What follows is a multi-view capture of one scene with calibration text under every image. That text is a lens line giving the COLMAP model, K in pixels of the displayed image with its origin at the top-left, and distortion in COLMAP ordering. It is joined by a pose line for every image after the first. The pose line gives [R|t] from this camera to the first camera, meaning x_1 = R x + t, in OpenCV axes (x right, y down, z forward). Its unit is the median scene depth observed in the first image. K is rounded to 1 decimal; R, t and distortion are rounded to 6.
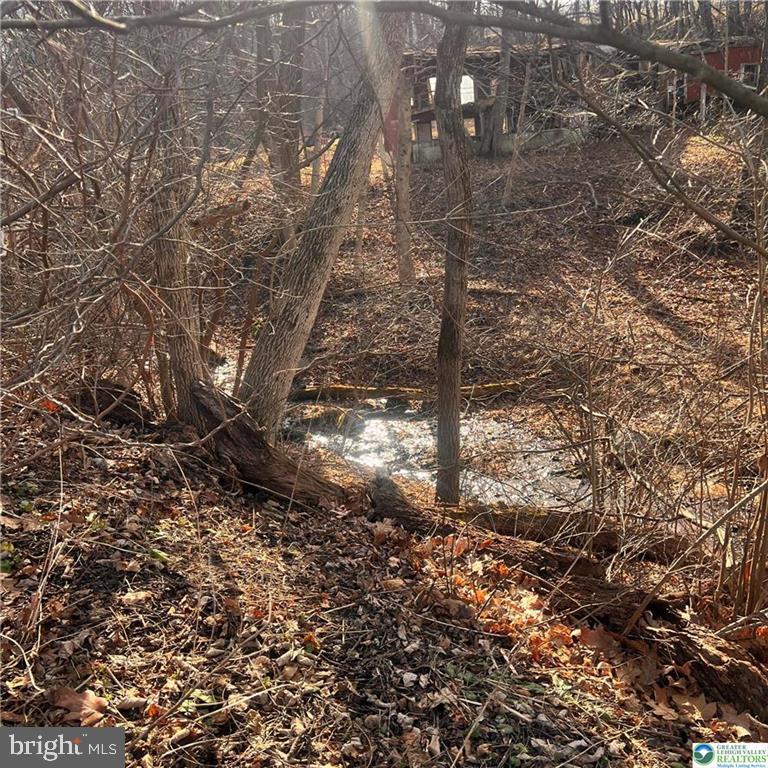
lens RADIAL K [[776.2, 0, 370.8], [0, 776.2, 386.5], [0, 0, 1]] dist [0.091767, -0.185040]
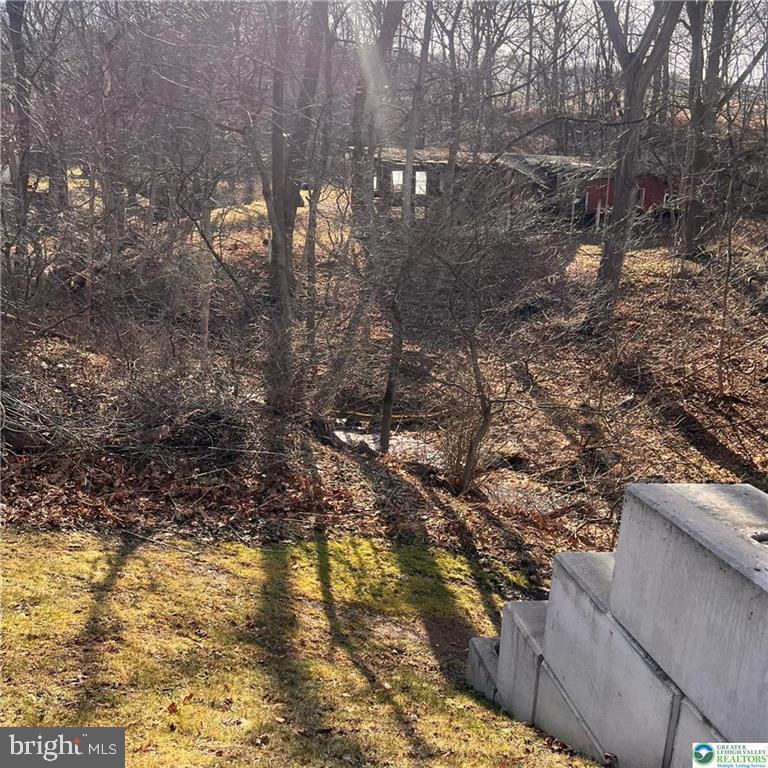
lens RADIAL K [[776.2, 0, 370.8], [0, 776.2, 386.5], [0, 0, 1]] dist [0.091767, -0.185040]
pose [[0.992852, 0.091985, 0.076051, -0.057774], [-0.089886, 0.995482, -0.030589, -0.006465], [-0.078521, 0.023534, 0.996635, -0.590801]]
